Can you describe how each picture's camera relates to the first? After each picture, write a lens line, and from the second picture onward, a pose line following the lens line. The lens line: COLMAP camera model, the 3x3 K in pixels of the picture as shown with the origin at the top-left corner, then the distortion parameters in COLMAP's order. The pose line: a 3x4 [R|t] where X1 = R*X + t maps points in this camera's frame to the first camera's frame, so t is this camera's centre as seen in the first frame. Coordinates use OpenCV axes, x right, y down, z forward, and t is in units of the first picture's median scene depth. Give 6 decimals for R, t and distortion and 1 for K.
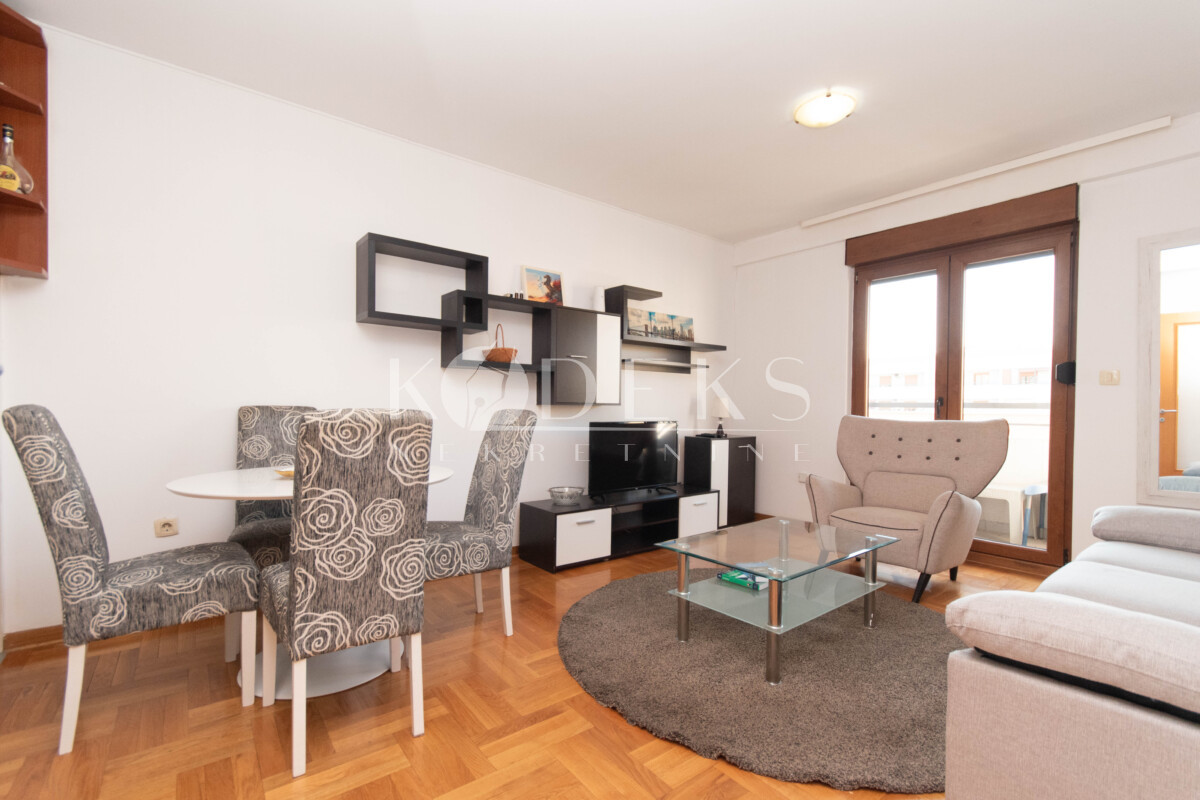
lens RADIAL K [[528.5, 0, 598.5], [0, 528.5, 408.1], [0, 0, 1]] dist [0.018946, -0.011071]
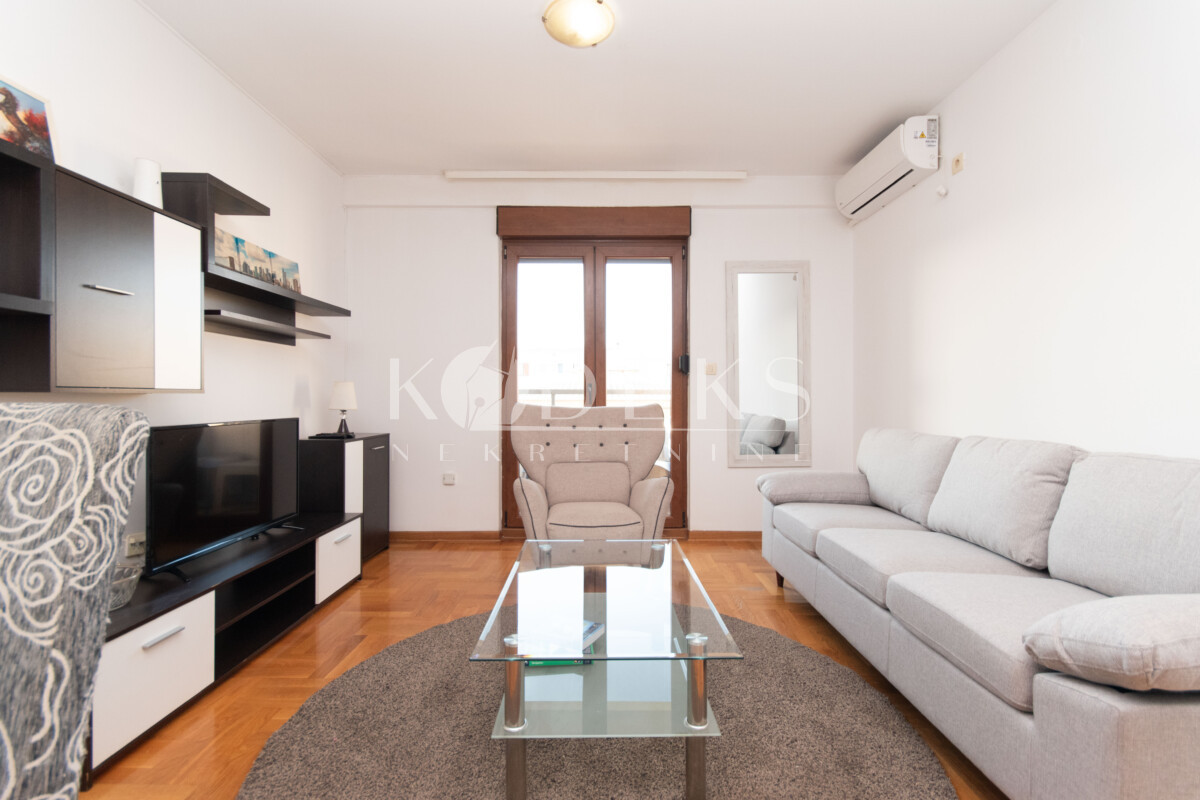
lens RADIAL K [[522.5, 0, 600.0], [0, 522.5, 400.0], [0, 0, 1]] dist [-0.001748, -0.000737]
pose [[0.620761, -0.013656, 0.783881, -0.128492], [0.009306, 0.999906, 0.010051, 0.000328], [-0.783945, 0.001056, 0.620830, 0.353367]]
